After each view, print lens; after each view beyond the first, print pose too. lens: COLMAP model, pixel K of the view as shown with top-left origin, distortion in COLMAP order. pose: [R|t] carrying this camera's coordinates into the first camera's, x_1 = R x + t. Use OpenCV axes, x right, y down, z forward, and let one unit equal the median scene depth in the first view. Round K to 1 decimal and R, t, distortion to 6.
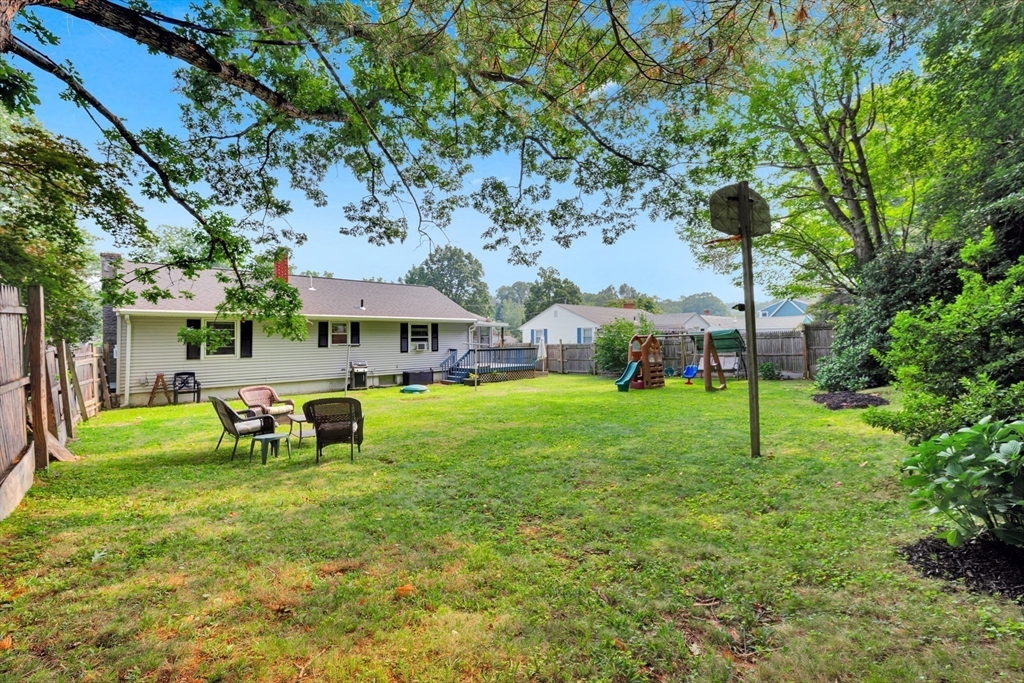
lens RADIAL K [[416.0, 0, 519.3], [0, 416.0, 334.4], [0, 0, 1]] dist [-0.001000, -0.000437]
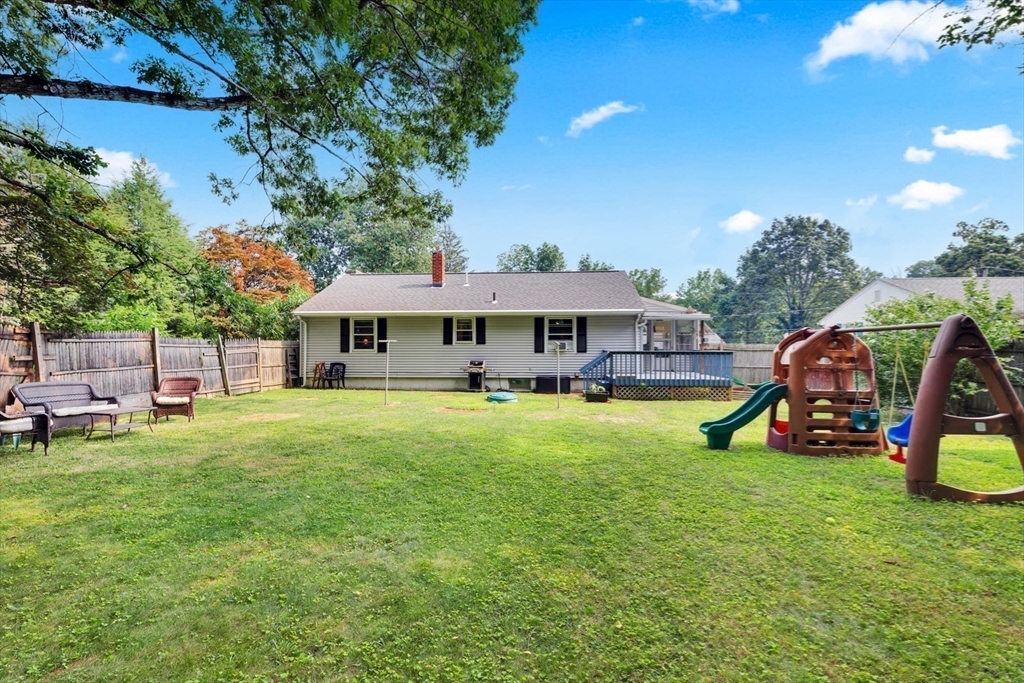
lens RADIAL K [[416.0, 0, 519.3], [0, 416.0, 334.4], [0, 0, 1]] dist [-0.001000, -0.000437]
pose [[0.676393, 0.005913, -0.736517, 0.311034], [0.002473, 0.999944, 0.010299, -0.001892], [0.736536, -0.008788, 0.676341, 0.406500]]
